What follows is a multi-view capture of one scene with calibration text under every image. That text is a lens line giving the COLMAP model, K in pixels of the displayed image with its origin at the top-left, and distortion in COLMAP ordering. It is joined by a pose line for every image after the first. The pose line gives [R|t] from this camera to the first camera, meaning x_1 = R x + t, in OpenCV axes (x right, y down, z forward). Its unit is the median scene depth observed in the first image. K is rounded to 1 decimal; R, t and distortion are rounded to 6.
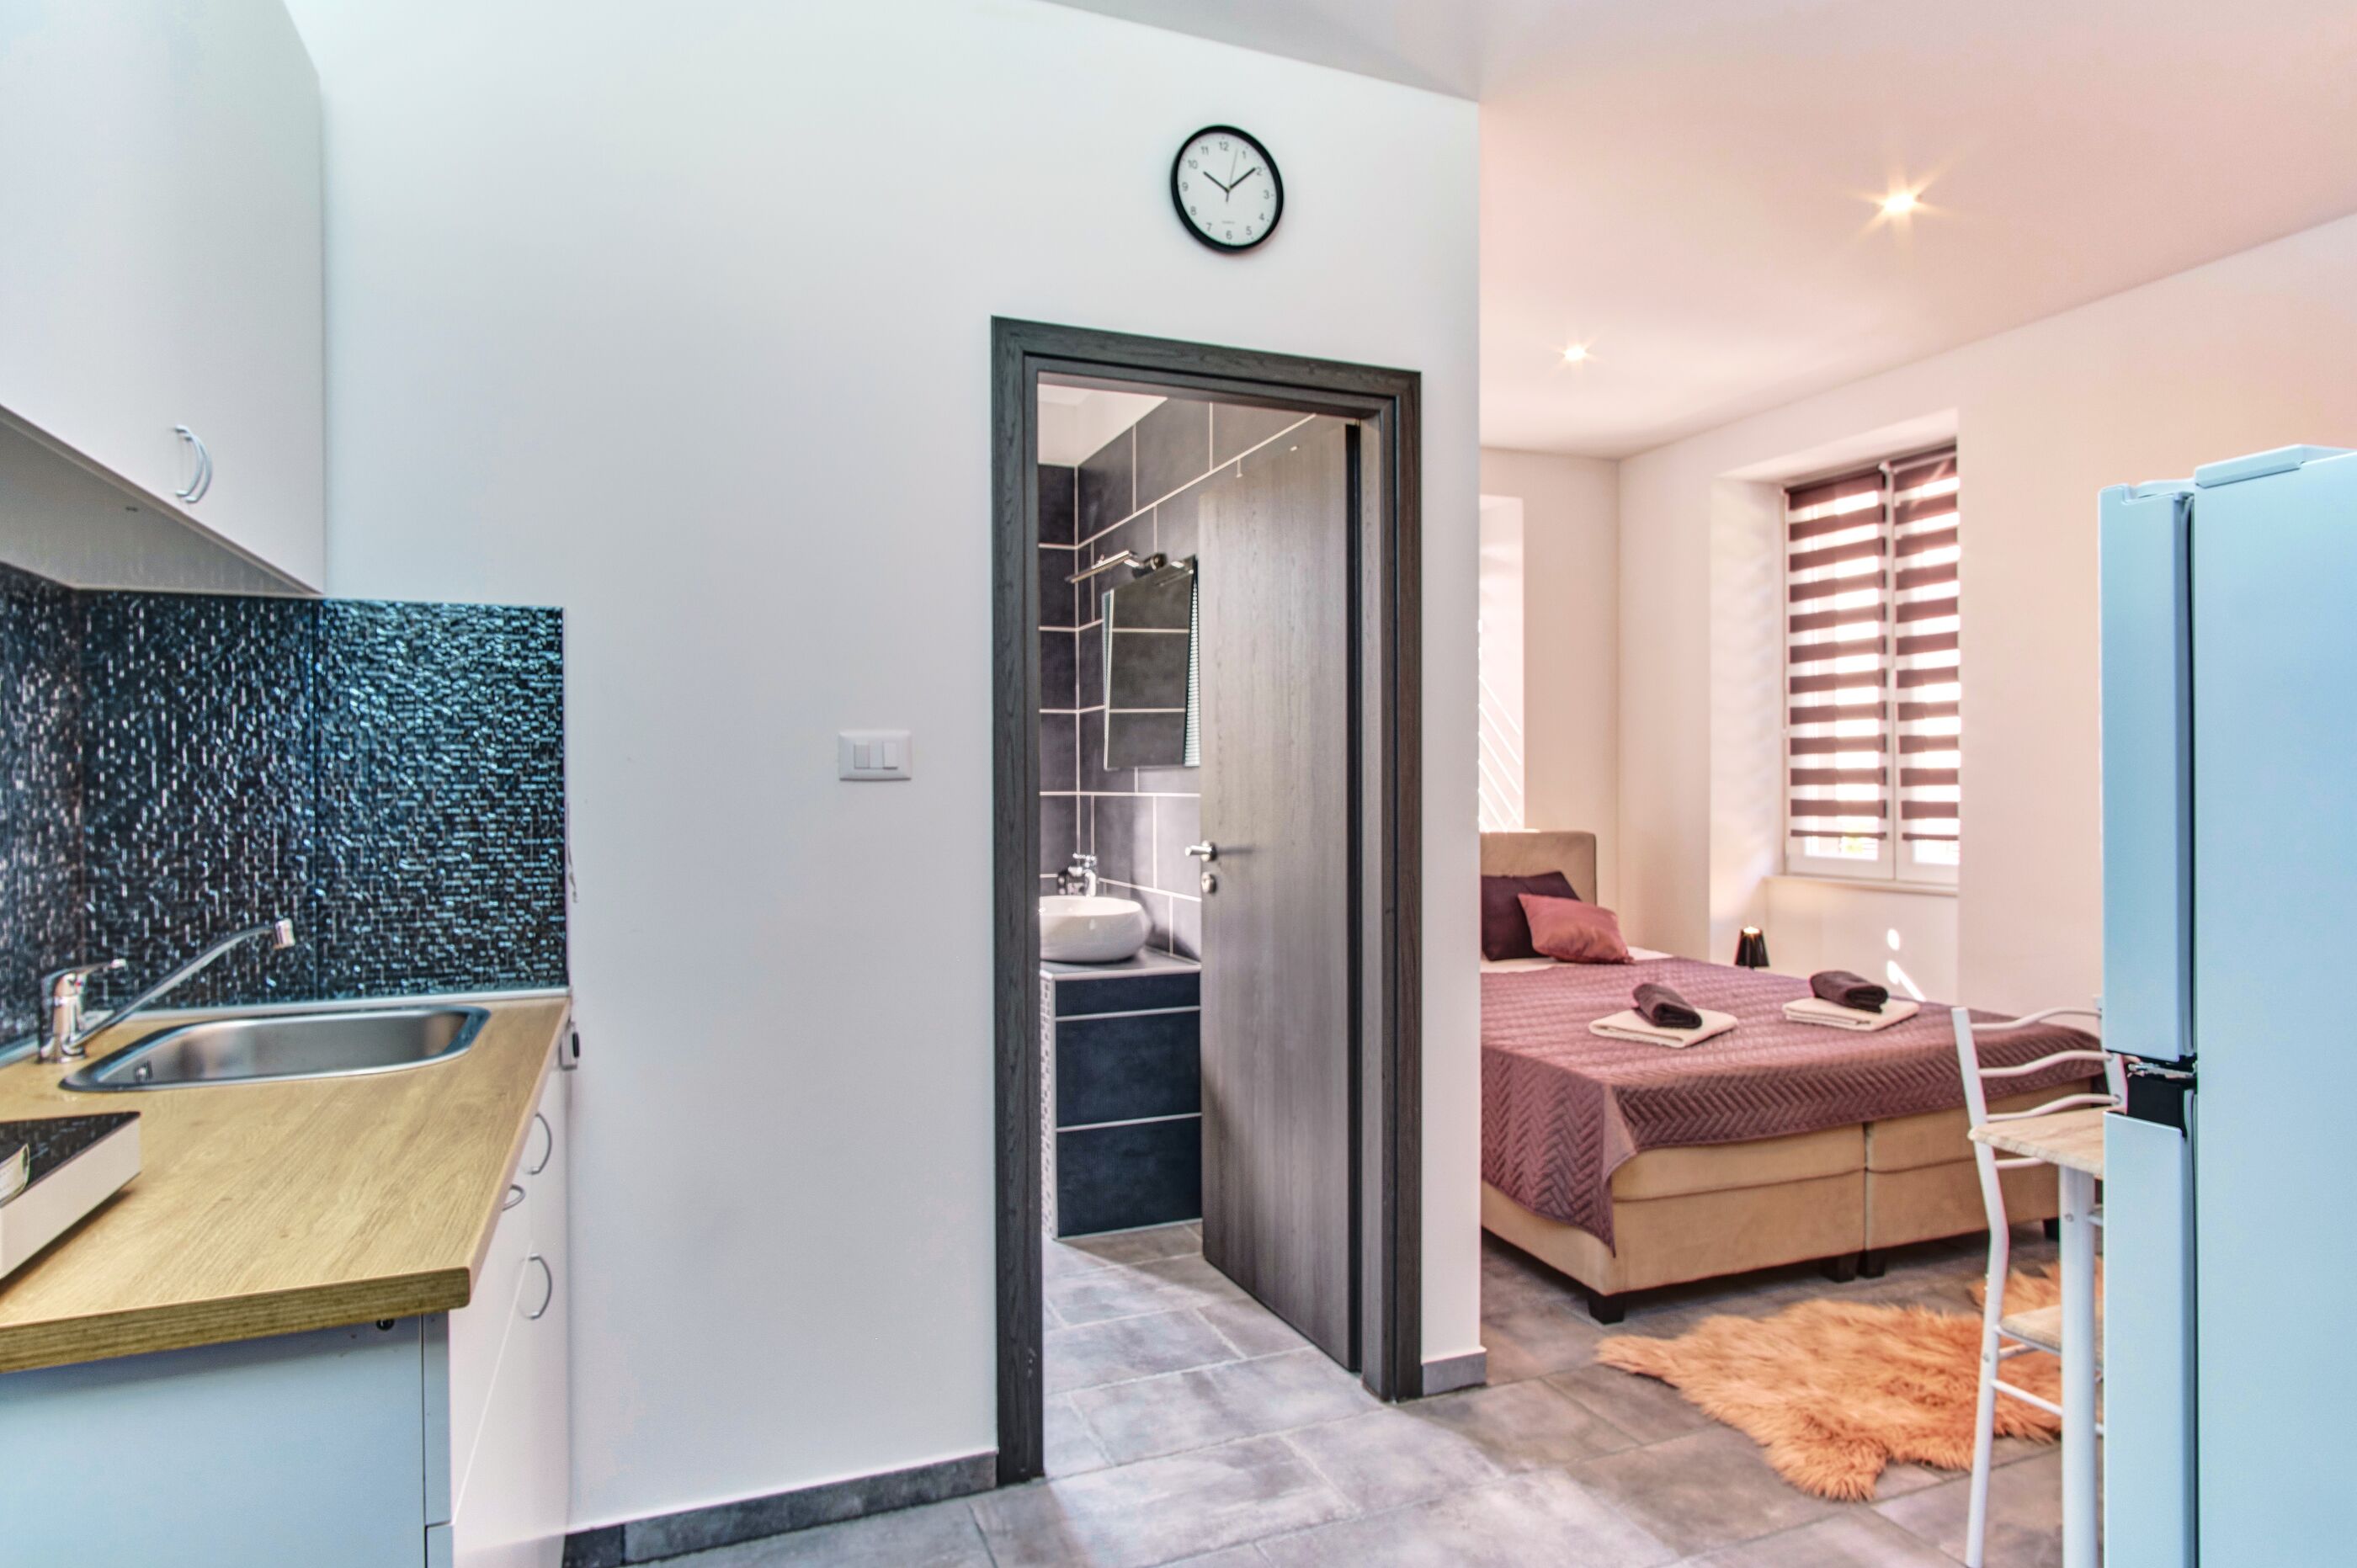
lens RADIAL K [[1267.3, 0, 1166.3], [0, 1267.3, 798.3], [0, 0, 1]] dist [-0.003826, -0.001034]
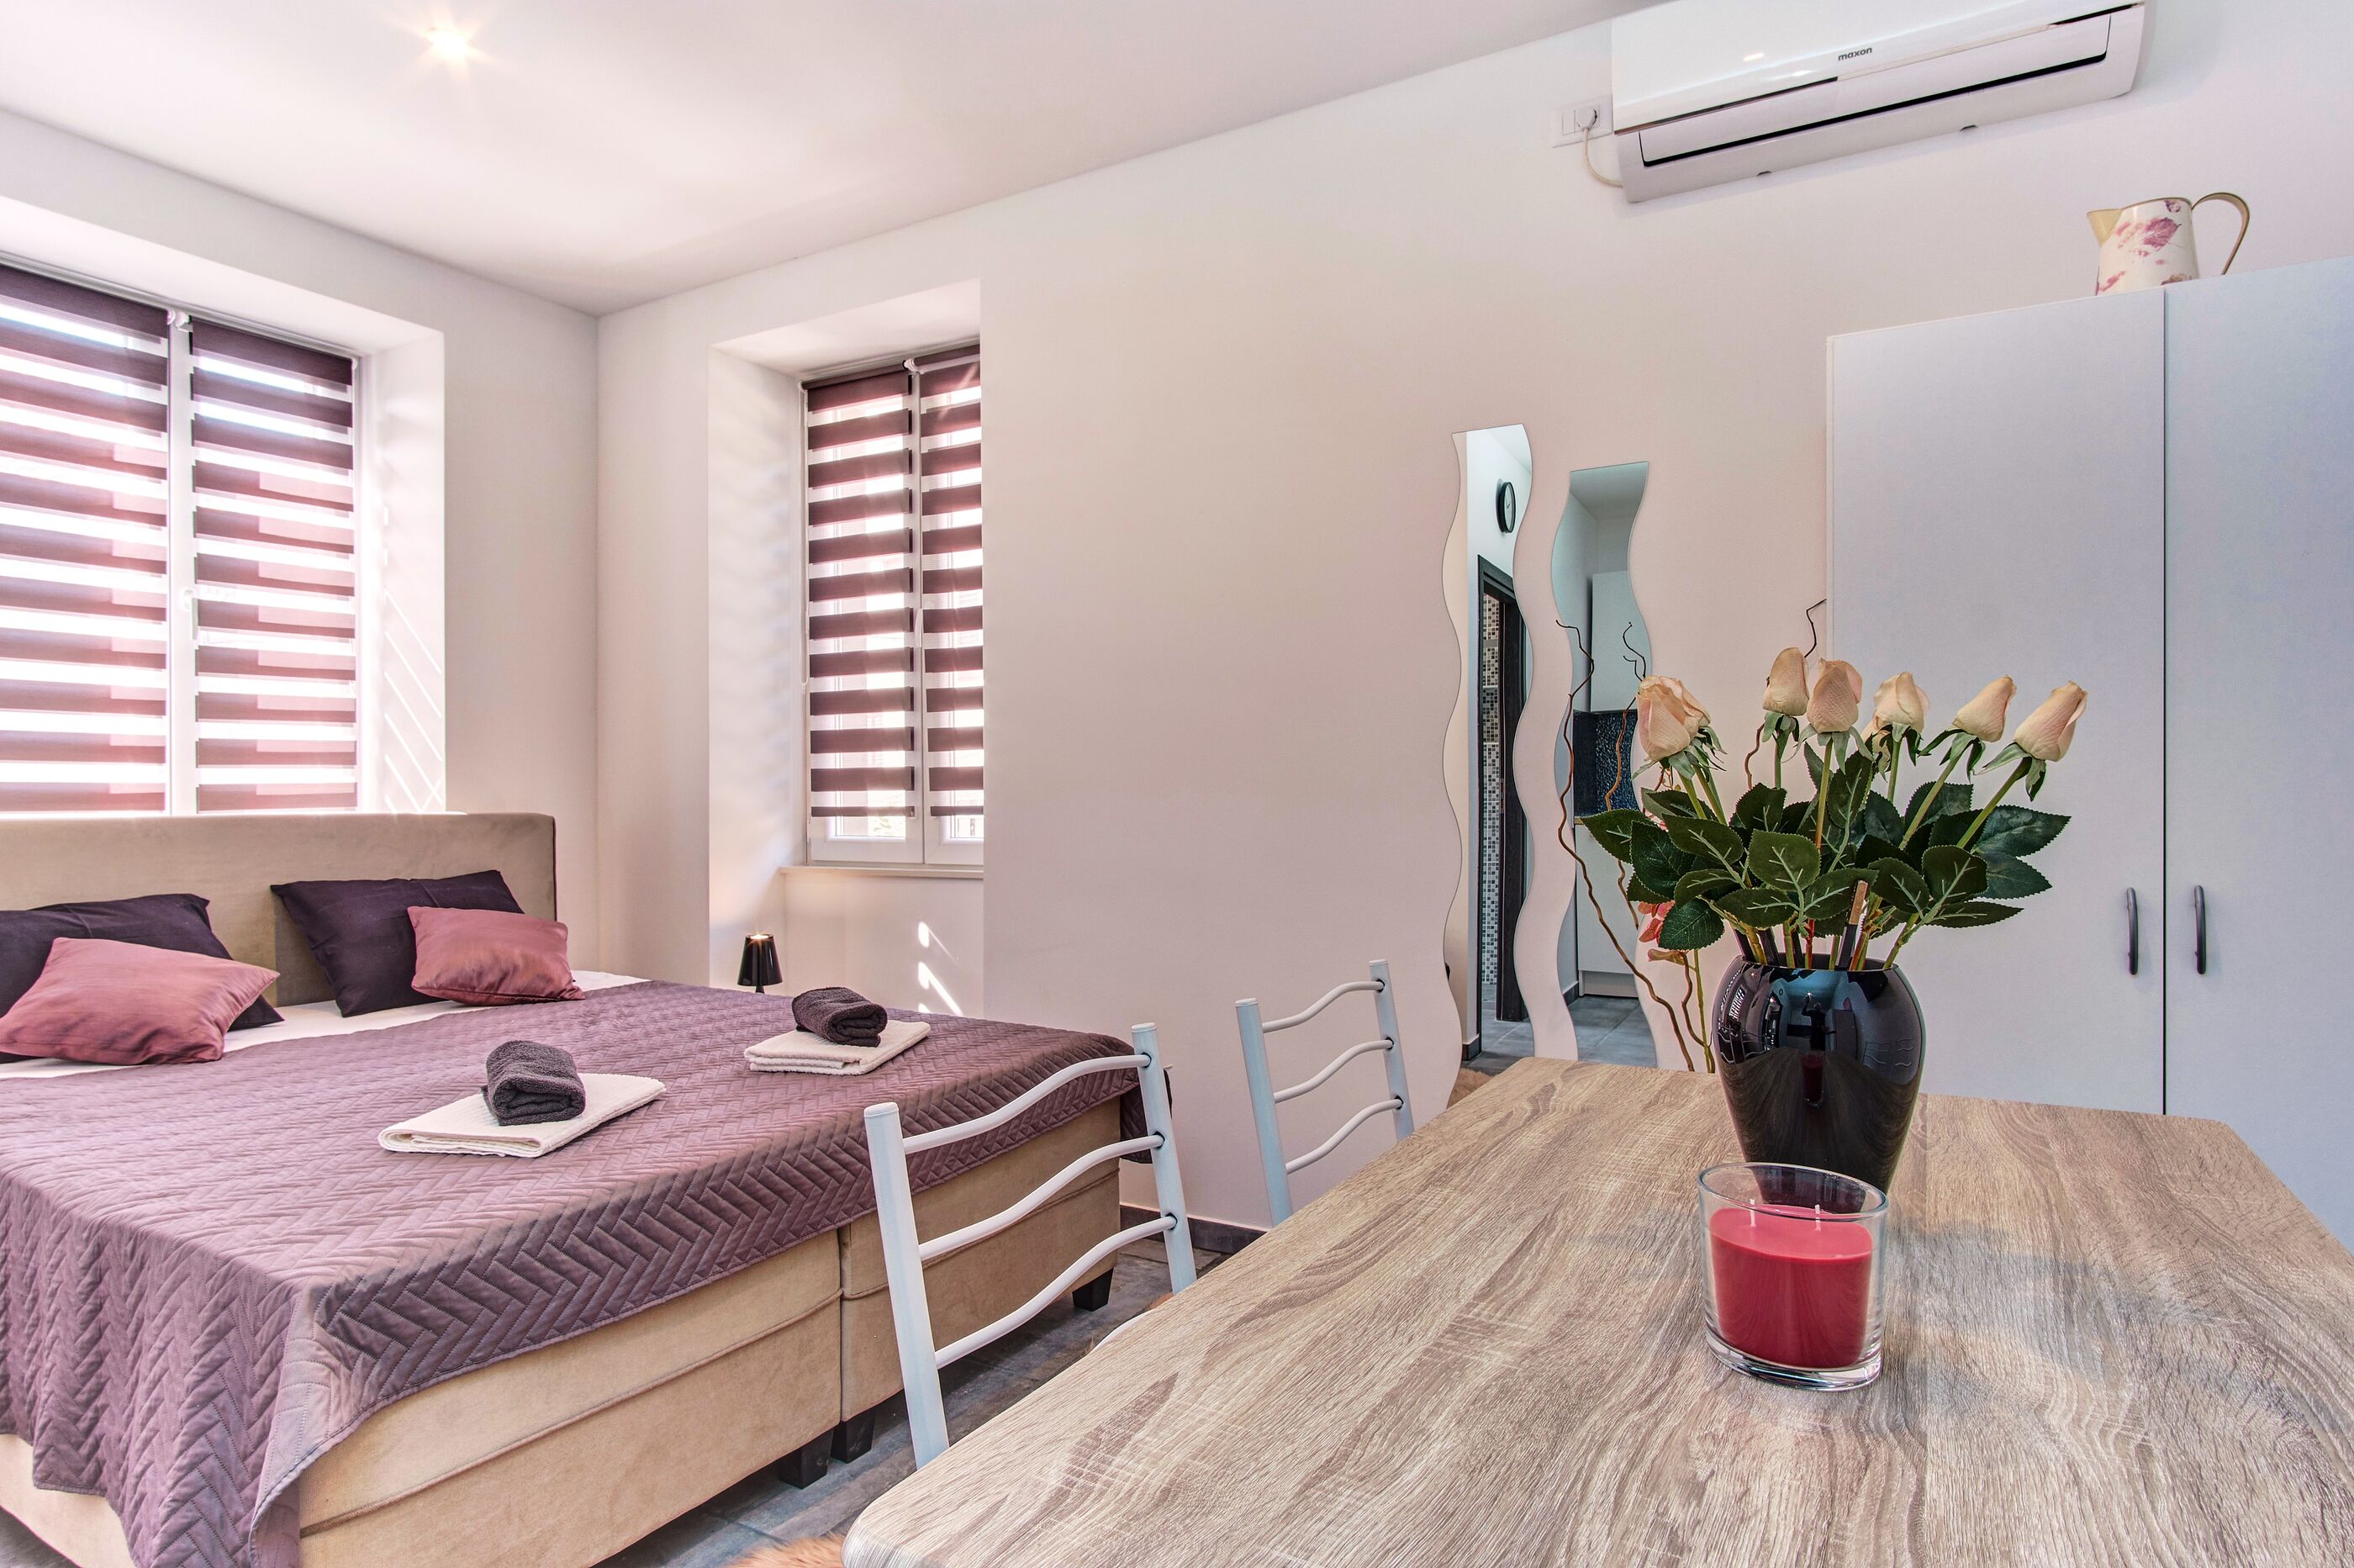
lens RADIAL K [[1265.8, 0, 1164.8], [0, 1265.8, 798.2], [0, 0, 1]] dist [-0.003826, -0.001034]
pose [[0.781248, -0.001294, 0.624220, 0.183145], [0.006979, 0.999953, -0.006661, 0.028207], [-0.624182, 0.009560, 0.781220, 0.255335]]
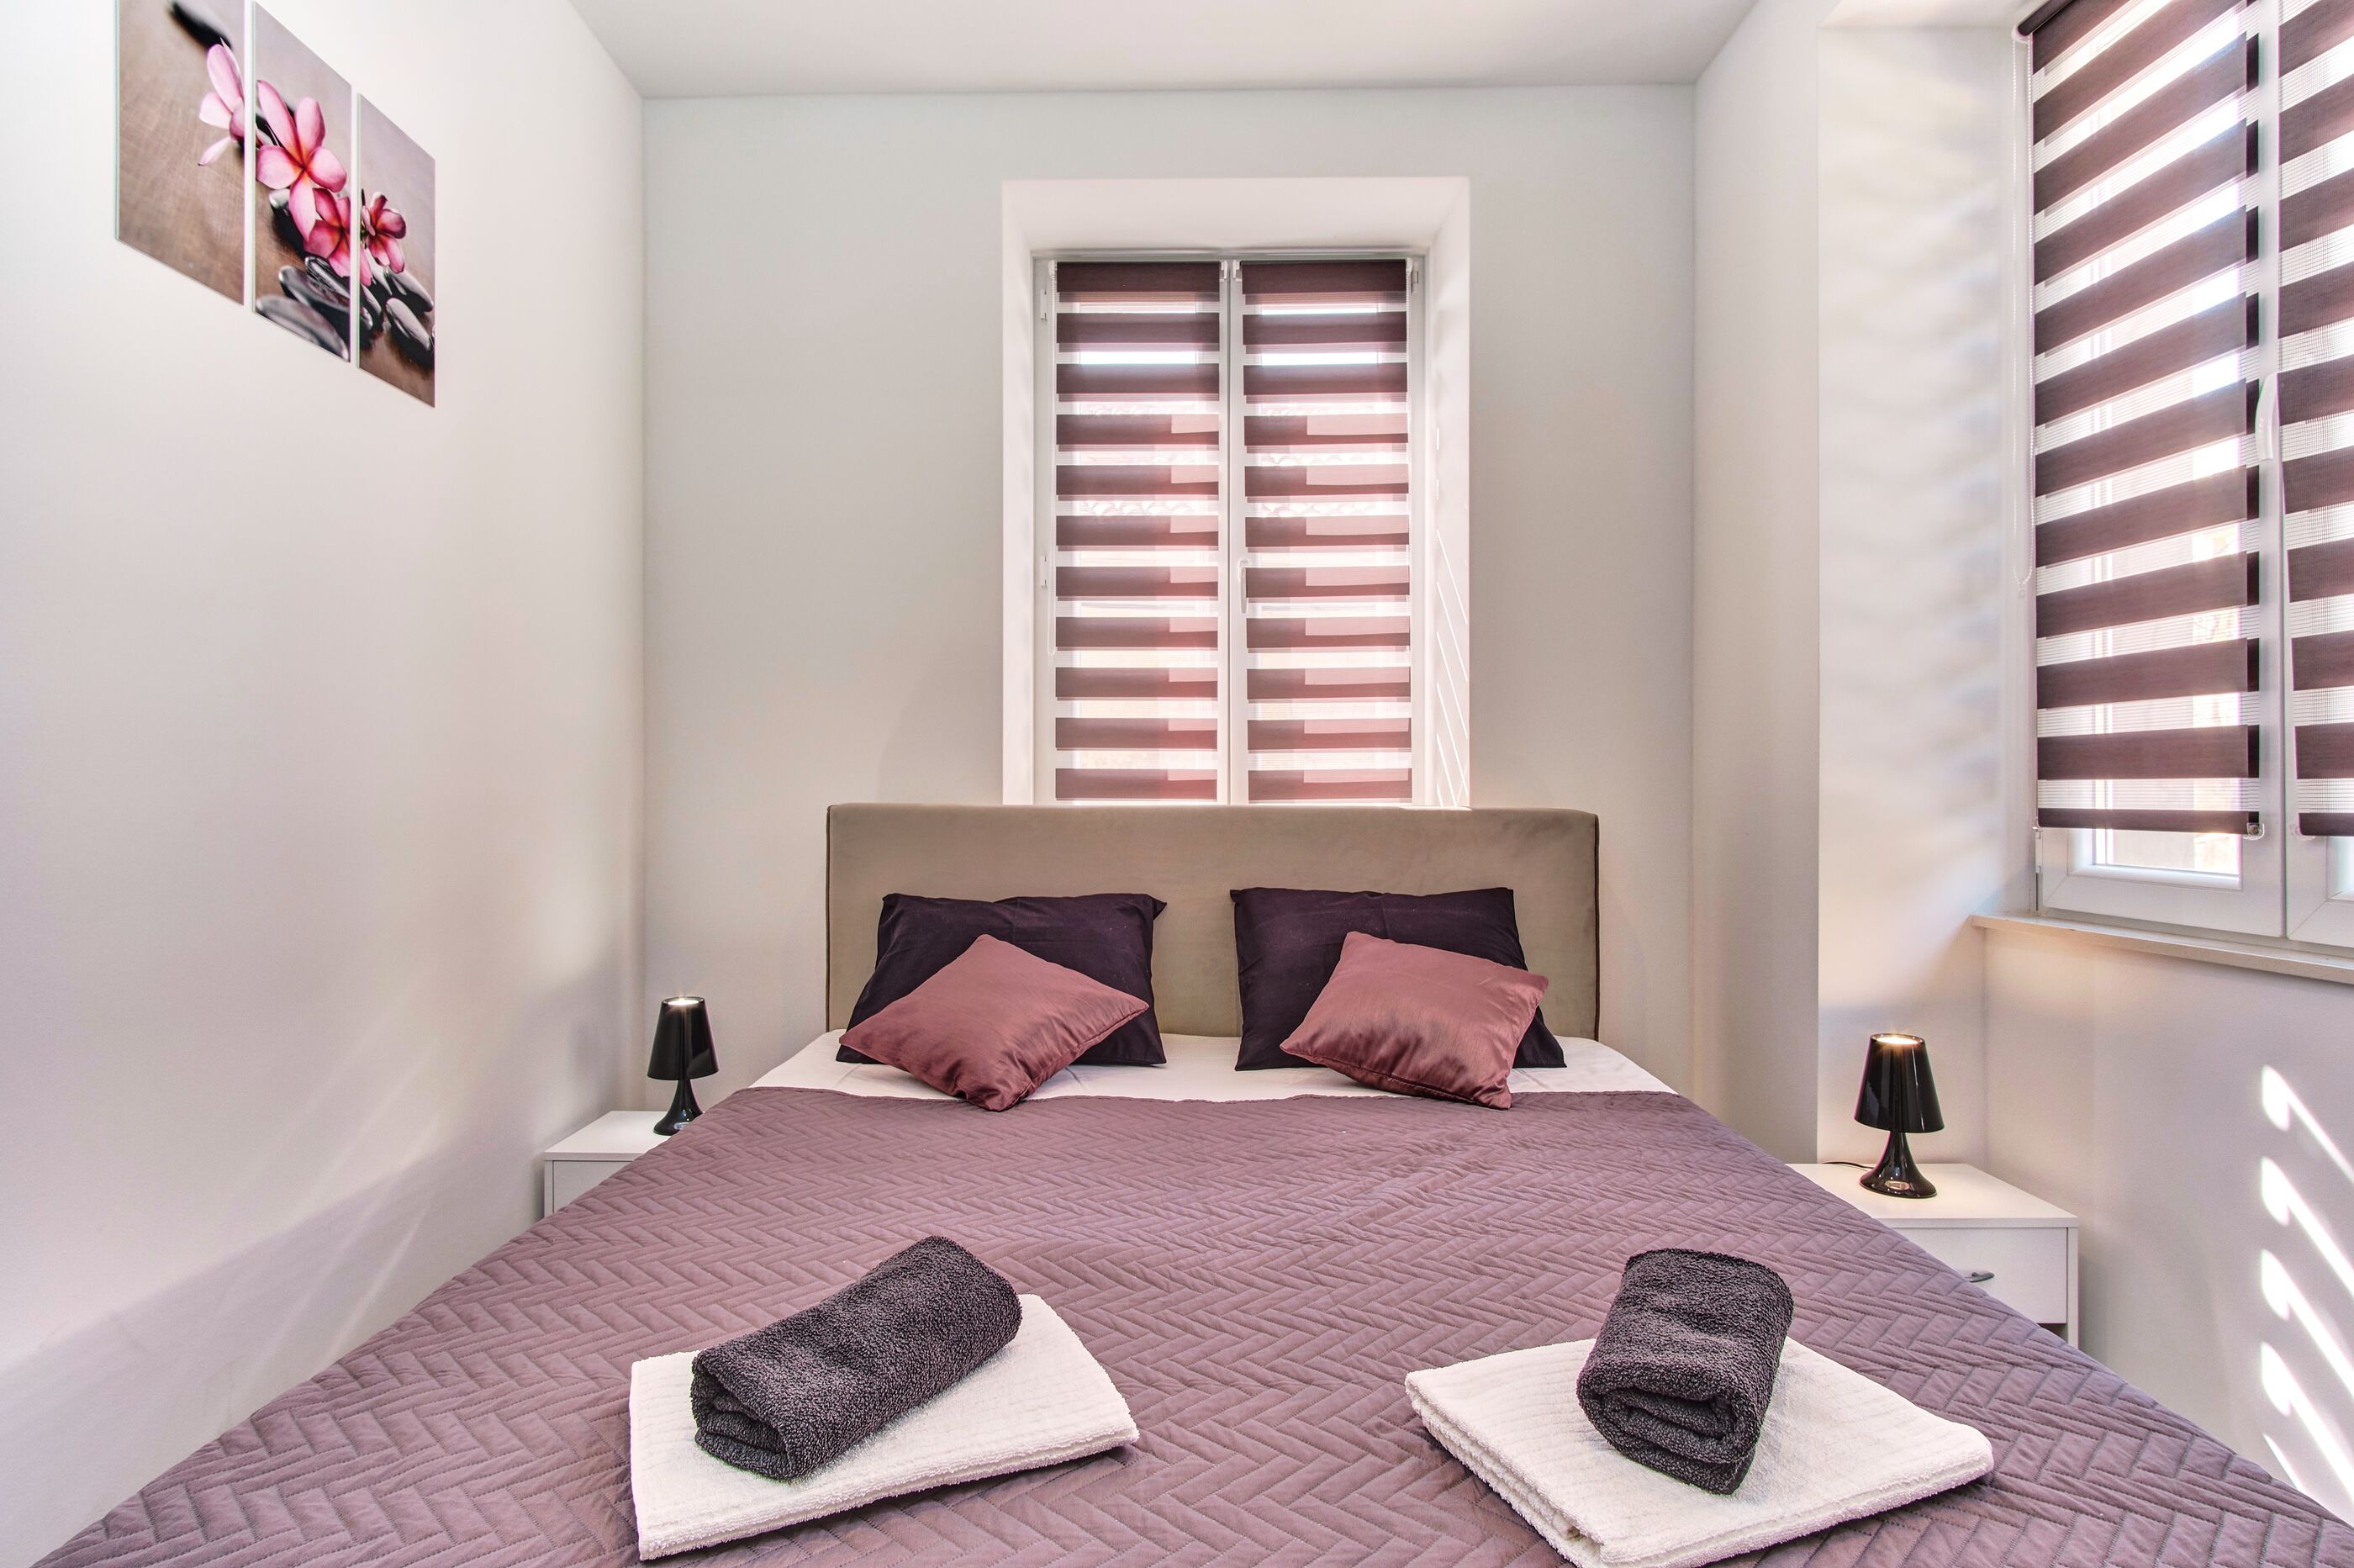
lens RADIAL K [[1264.2, 0, 1177.0], [0, 1264.2, 784.0], [0, 0, 1]] dist [0.002760, 0.001269]
pose [[0.932831, 0.005249, -0.360275, 0.408727], [-0.008877, 0.999925, -0.008416, 0.024375], [0.360204, 0.011049, 0.932808, 0.536556]]
